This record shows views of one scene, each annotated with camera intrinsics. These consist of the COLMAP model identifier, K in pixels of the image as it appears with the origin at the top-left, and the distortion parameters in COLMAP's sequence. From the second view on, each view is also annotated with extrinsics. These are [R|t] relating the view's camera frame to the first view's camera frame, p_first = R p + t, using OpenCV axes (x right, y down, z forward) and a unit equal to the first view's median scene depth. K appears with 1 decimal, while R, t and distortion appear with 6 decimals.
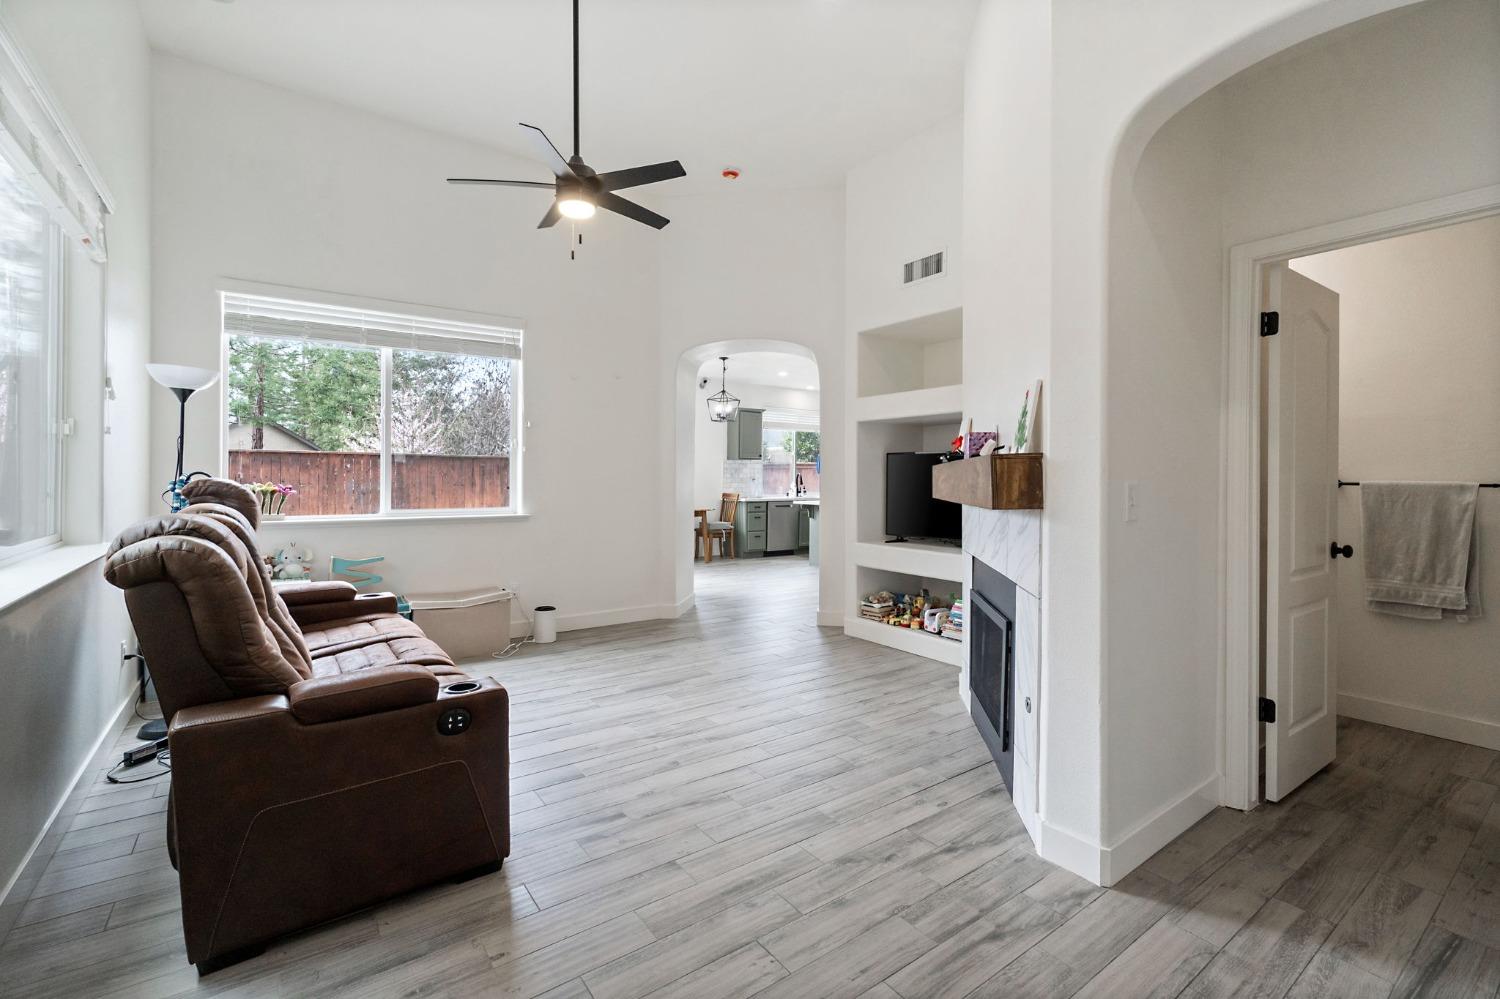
lens RADIAL K [[656.5, 0, 750.3], [0, 656.5, 493.8], [0, 0, 1]] dist [0.001216, 0.000405]
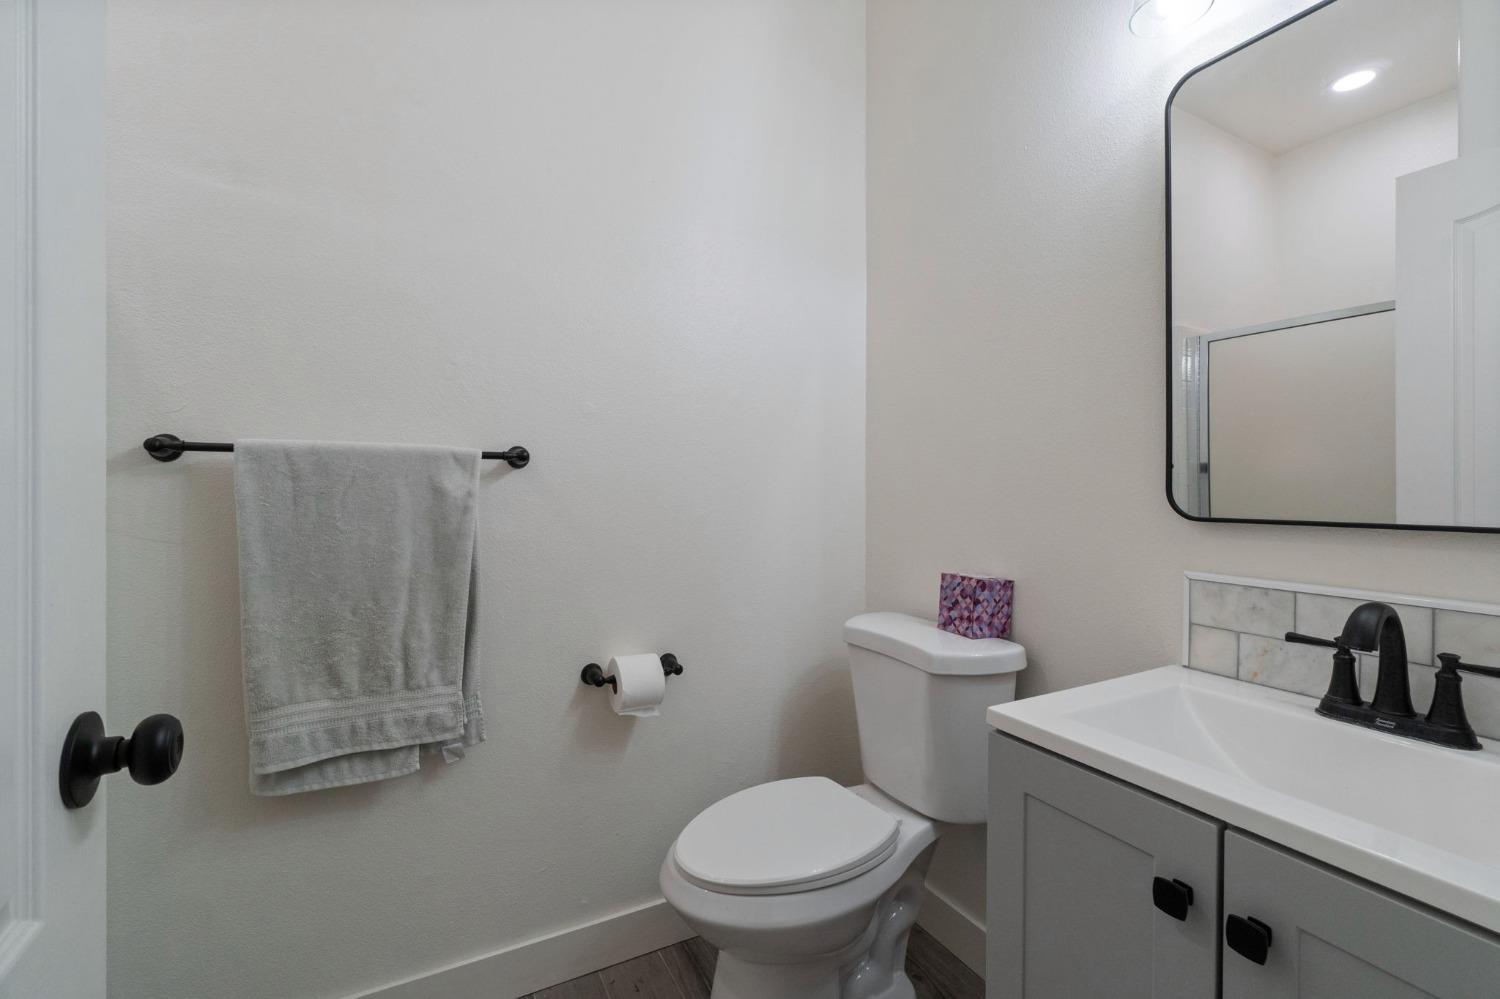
lens RADIAL K [[653.9, 0, 750.7], [0, 653.9, 482.3], [0, 0, 1]] dist [0.000821, 0.000085]
pose [[0.186488, -0.004322, 0.982448, 0.690507], [0.011552, 0.999931, 0.002206, 0.007132], [-0.982389, 0.010938, 0.186525, 0.724299]]
